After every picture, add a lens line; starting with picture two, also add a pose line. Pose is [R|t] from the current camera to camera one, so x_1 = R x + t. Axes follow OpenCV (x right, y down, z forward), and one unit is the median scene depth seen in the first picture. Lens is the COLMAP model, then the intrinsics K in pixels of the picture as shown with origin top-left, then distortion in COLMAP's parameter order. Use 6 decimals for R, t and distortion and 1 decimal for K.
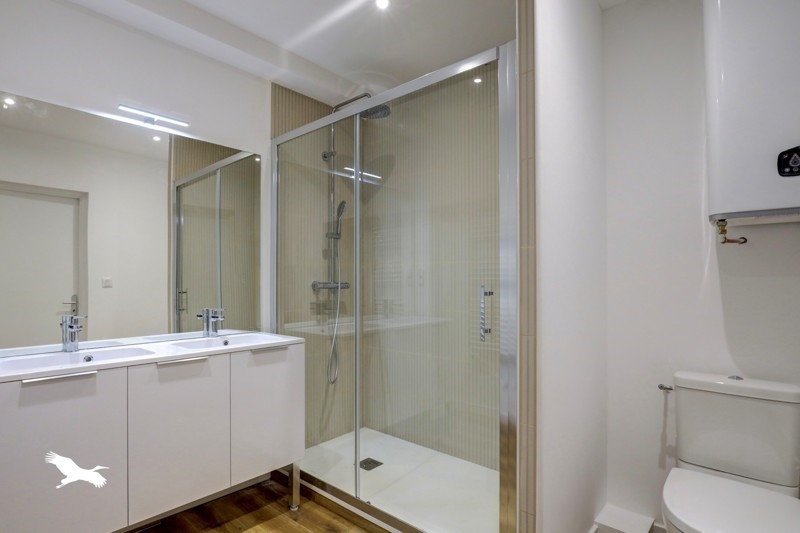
lens RADIAL K [[419.2, 0, 393.1], [0, 419.2, 278.2], [0, 0, 1]] dist [-0.001490, -0.000060]
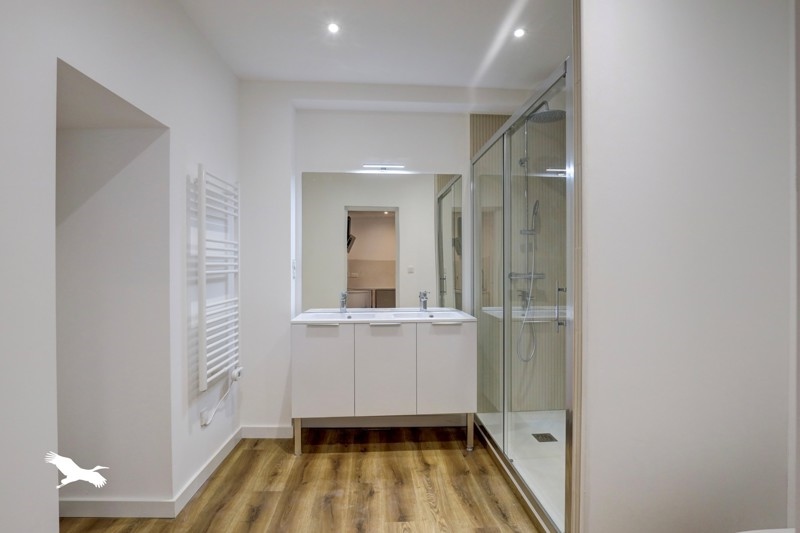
lens RADIAL K [[419.2, 0, 399.9], [0, 419.2, 267.8], [0, 0, 1]] dist [-0.001490, -0.000060]
pose [[0.713267, 0.003608, -0.700883, 0.500880], [0.009244, 0.999851, 0.014554, -0.028541], [0.700832, -0.016860, 0.713127, -0.059320]]
